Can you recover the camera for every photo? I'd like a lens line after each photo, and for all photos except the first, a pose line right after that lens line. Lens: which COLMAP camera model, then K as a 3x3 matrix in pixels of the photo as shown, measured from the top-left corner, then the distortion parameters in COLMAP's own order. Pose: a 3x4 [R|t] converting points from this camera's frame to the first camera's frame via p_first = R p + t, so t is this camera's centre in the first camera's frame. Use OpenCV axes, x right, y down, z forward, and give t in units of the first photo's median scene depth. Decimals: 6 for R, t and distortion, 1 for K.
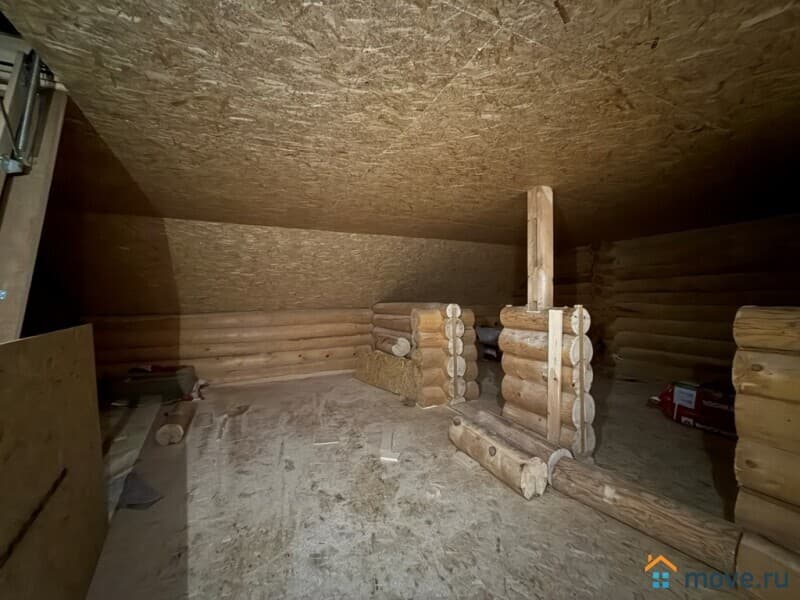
lens RADIAL K [[318.3, 0, 396.7], [0, 318.3, 299.2], [0, 0, 1]] dist [-0.001566, 0.000434]
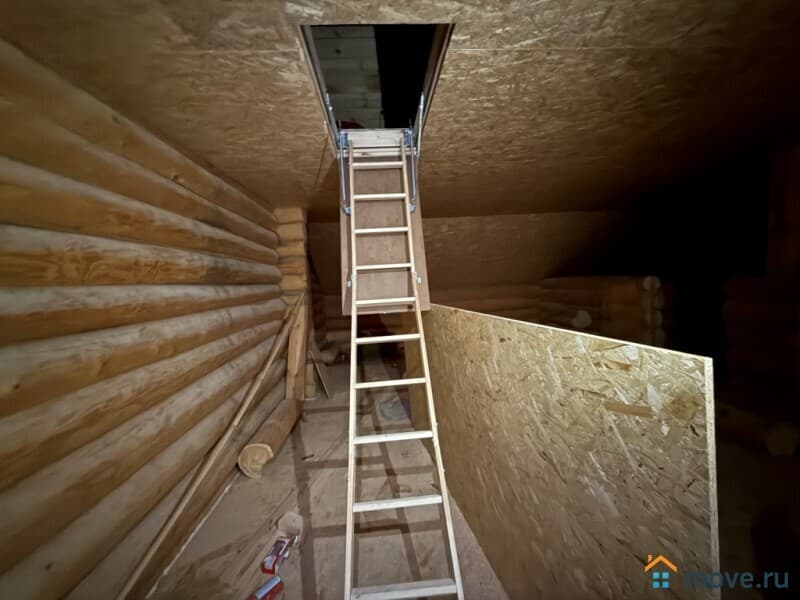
lens RADIAL K [[318.3, 0, 396.7], [0, 318.3, 299.2], [0, 0, 1]] dist [-0.001566, 0.000434]
pose [[0.928272, -0.010588, -0.371751, -0.247852], [0.036174, 0.997425, 0.061918, -0.004881], [0.370139, -0.070925, 0.926265, -0.280642]]
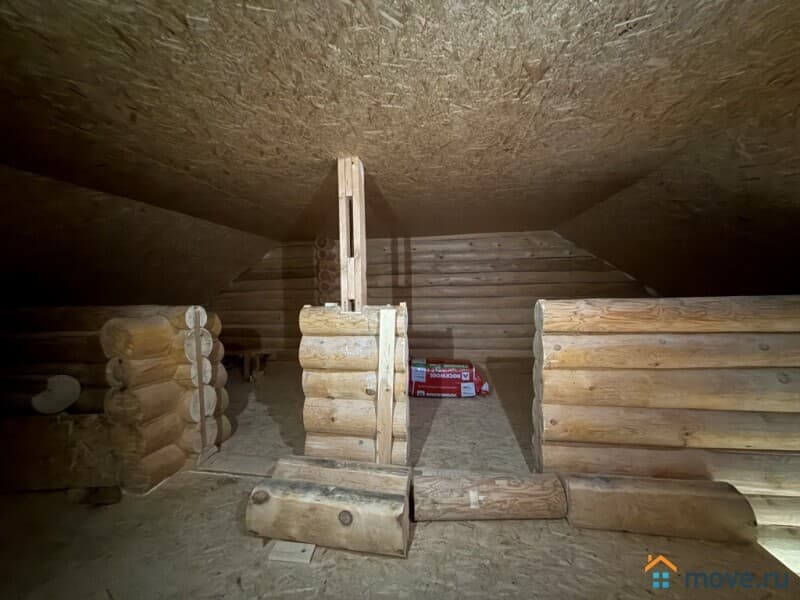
lens RADIAL K [[318.3, 0, 396.7], [0, 318.3, 299.2], [0, 0, 1]] dist [-0.001566, 0.000434]
pose [[0.563666, -0.026545, 0.825576, -0.152494], [0.013203, 0.999645, 0.023127, -0.010416], [-0.825897, -0.002136, 0.563817, 0.405627]]
